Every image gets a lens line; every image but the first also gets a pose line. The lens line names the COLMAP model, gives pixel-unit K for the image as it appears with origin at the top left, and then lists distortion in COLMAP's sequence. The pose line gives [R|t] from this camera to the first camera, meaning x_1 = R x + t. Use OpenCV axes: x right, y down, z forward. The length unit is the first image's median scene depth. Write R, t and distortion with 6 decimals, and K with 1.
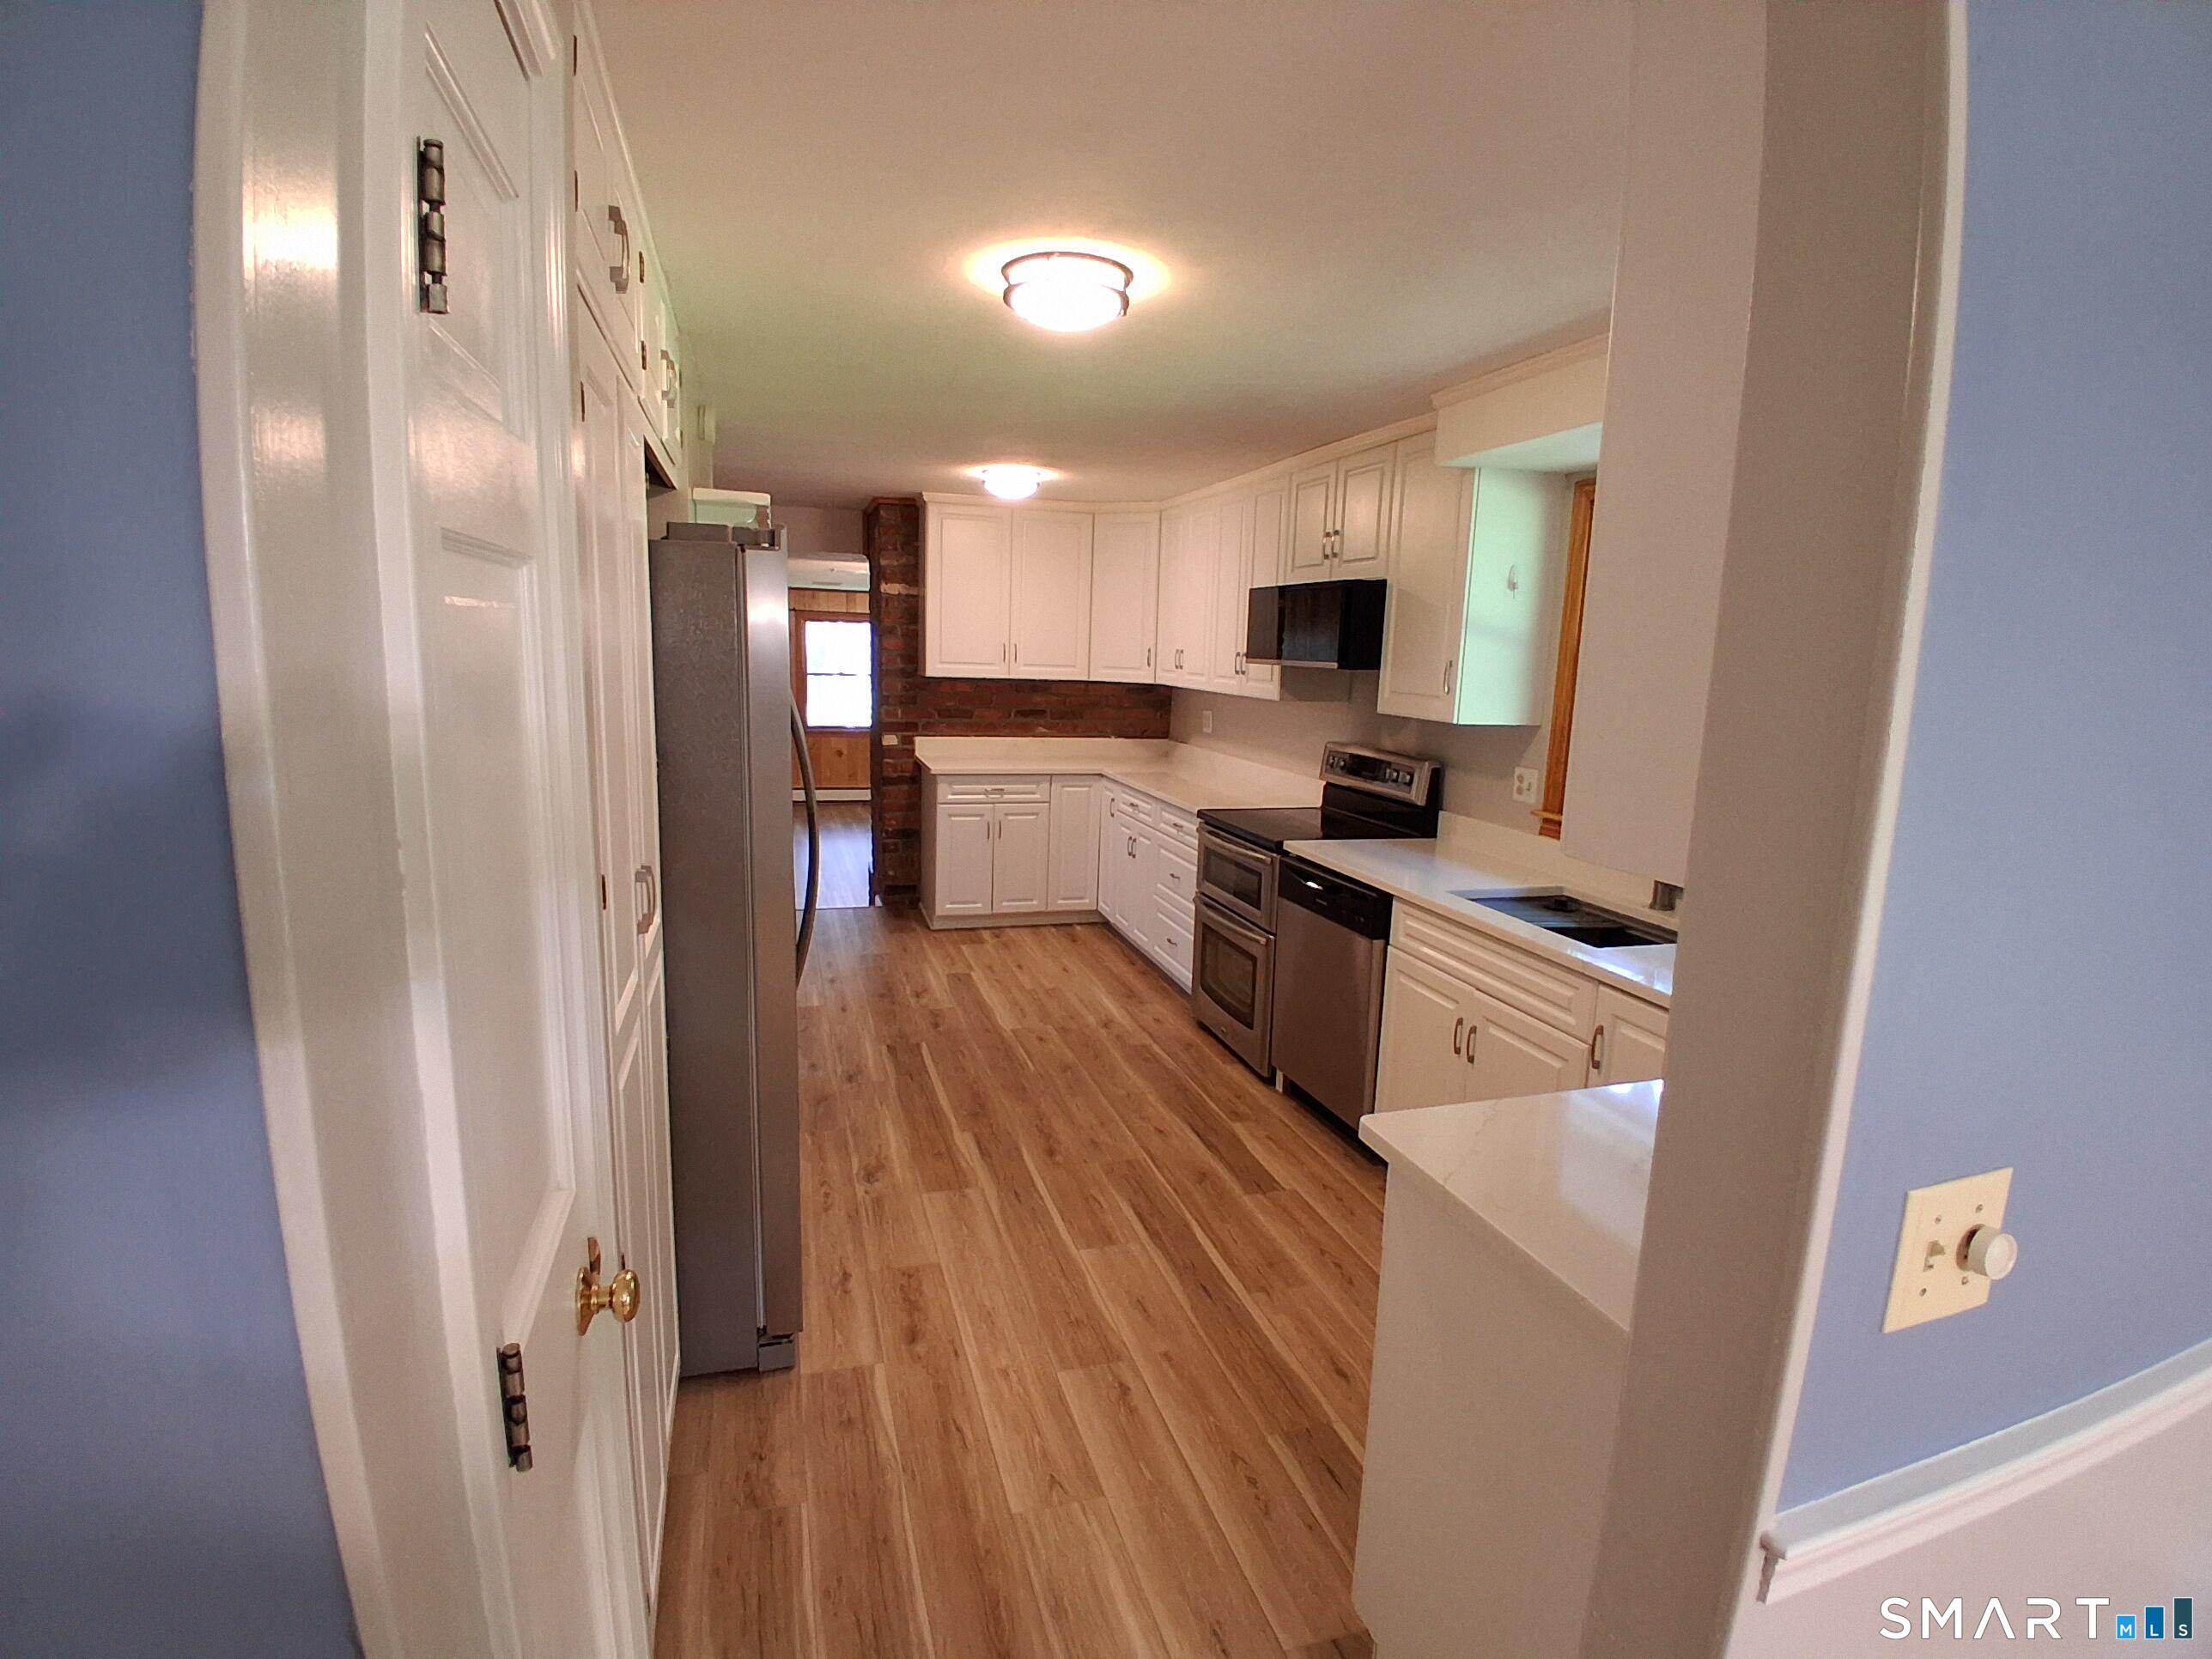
lens RADIAL K [[1097.9, 0, 1093.4], [0, 1097.9, 842.7], [0, 0, 1]] dist [-0.011758, -0.003581]
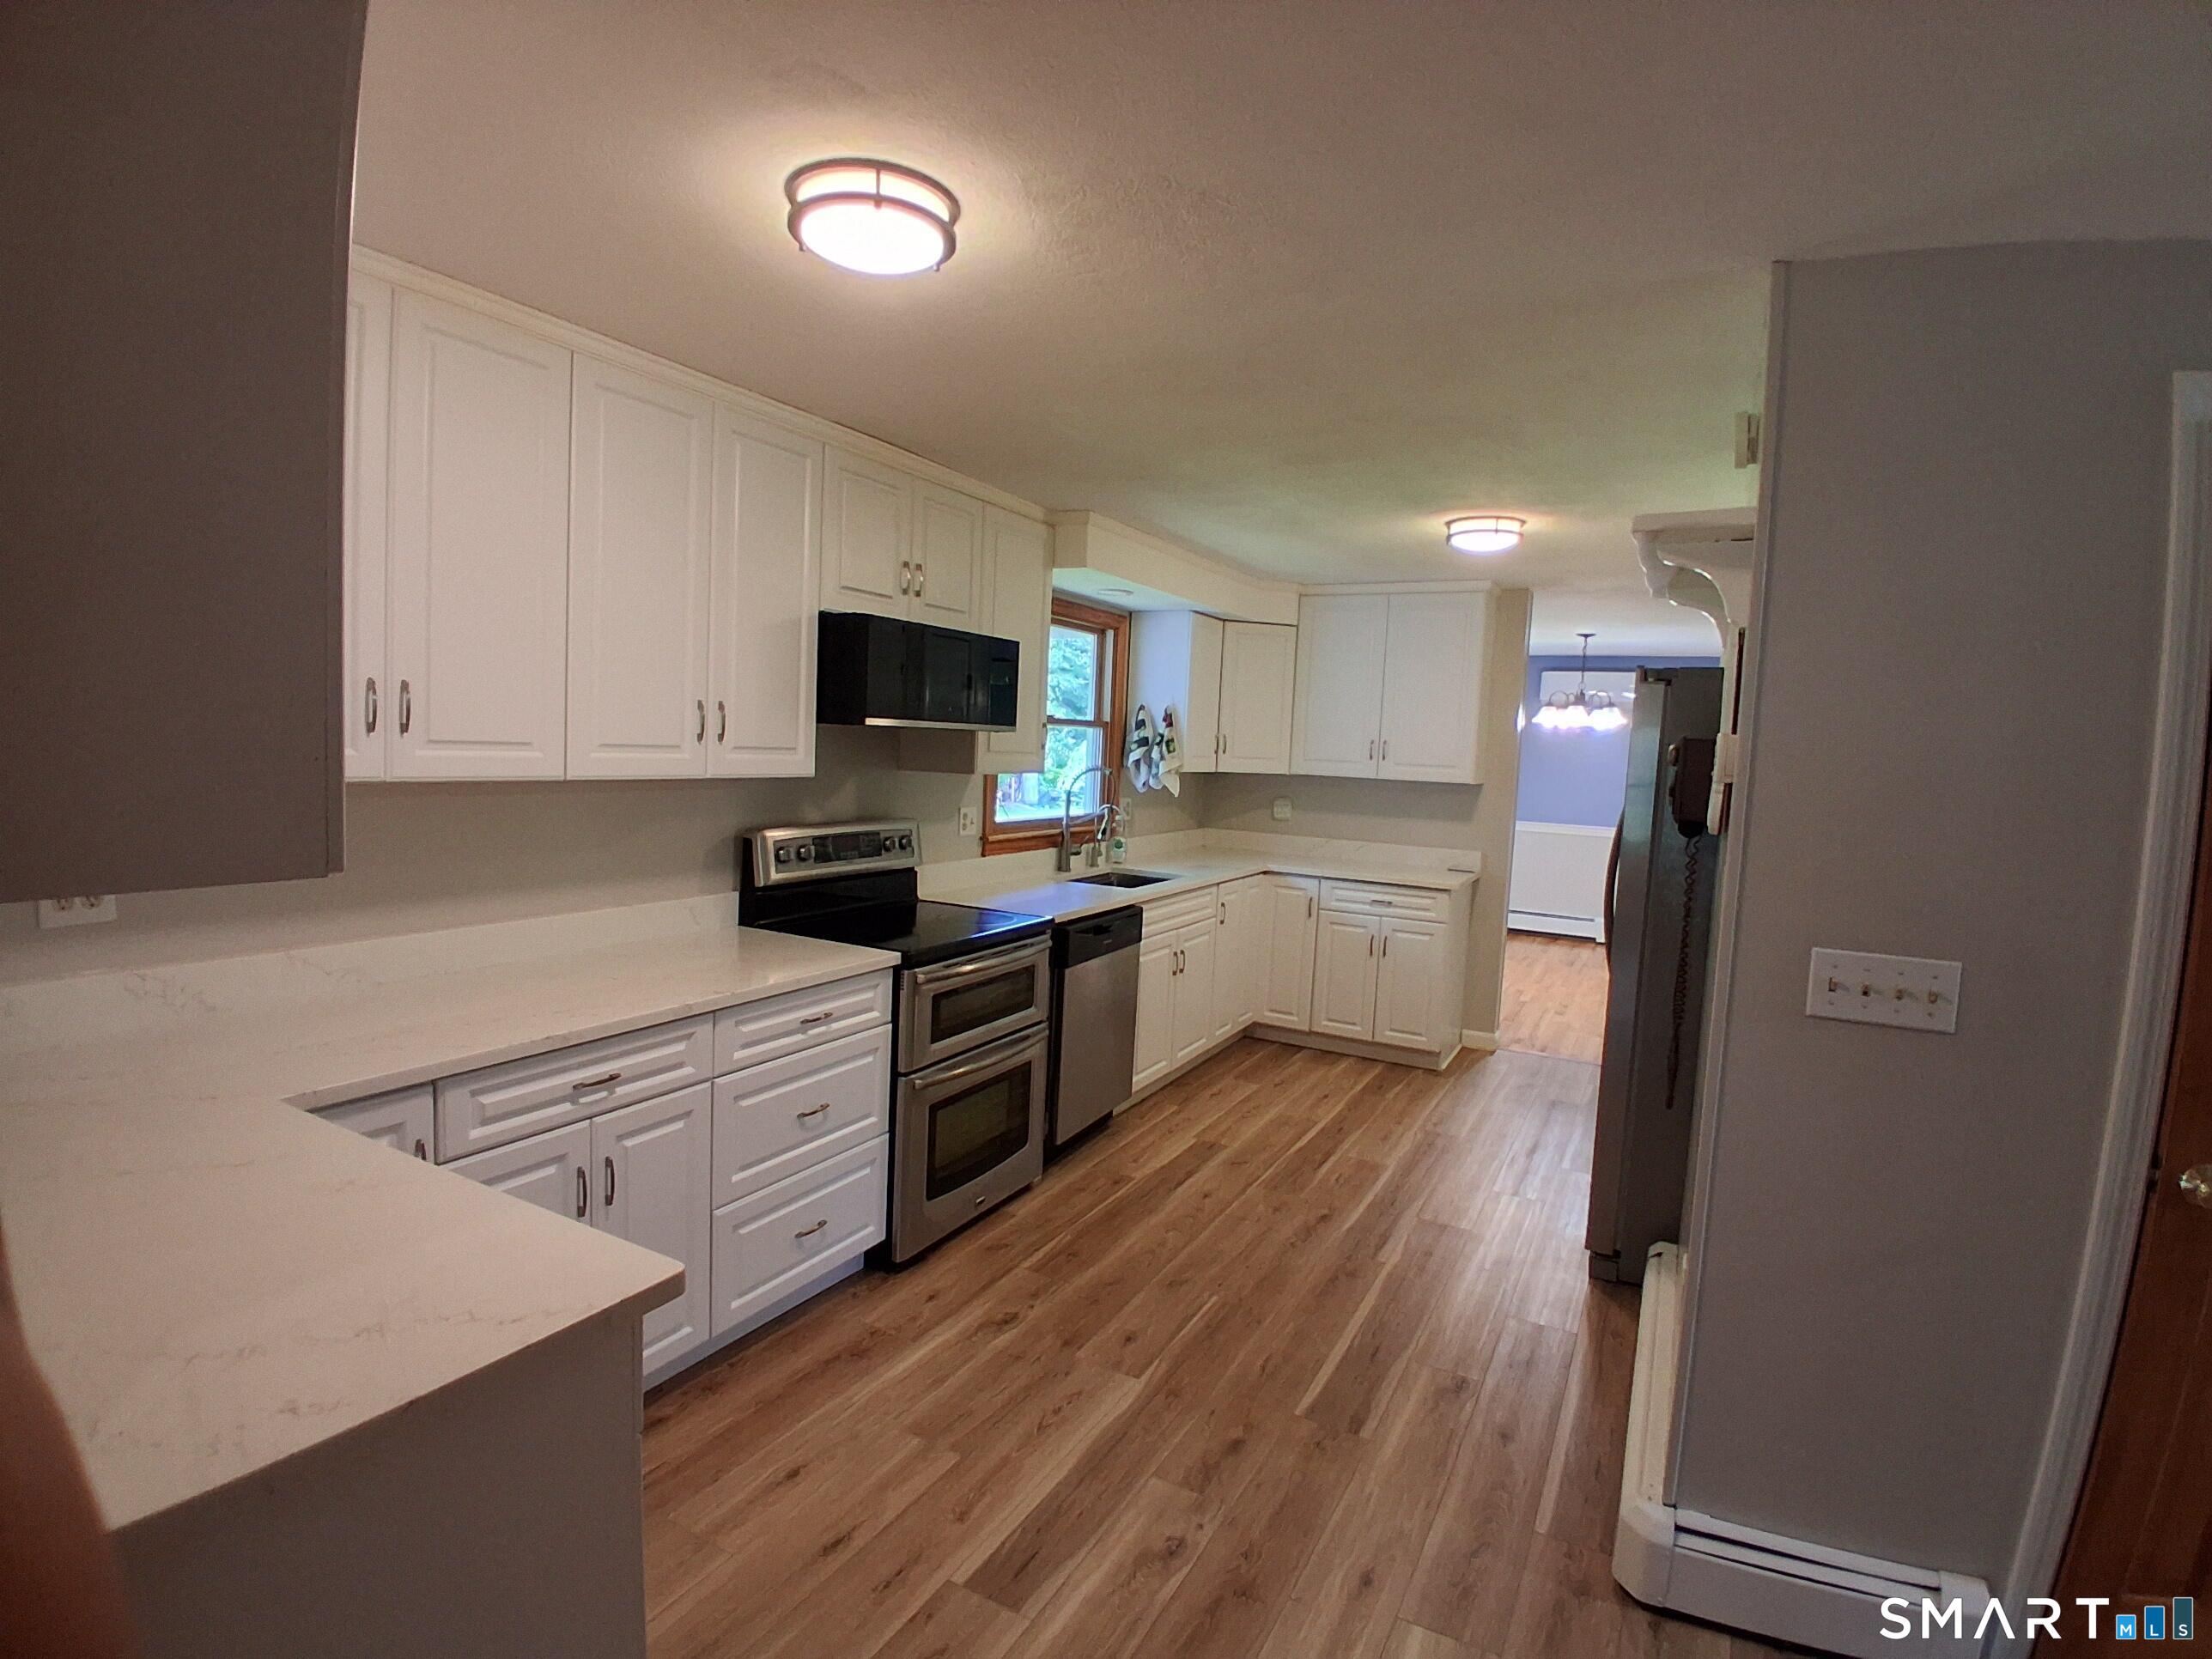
lens RADIAL K [[1097.9, 0, 1097.4], [0, 1097.9, 833.7], [0, 0, 1]] dist [-0.011758, -0.003581]
pose [[-0.703336, -0.130042, 0.698862, -0.441972], [0.055851, 0.969976, 0.236699, -0.255822], [-0.708660, 0.205511, -0.674956, 1.392614]]
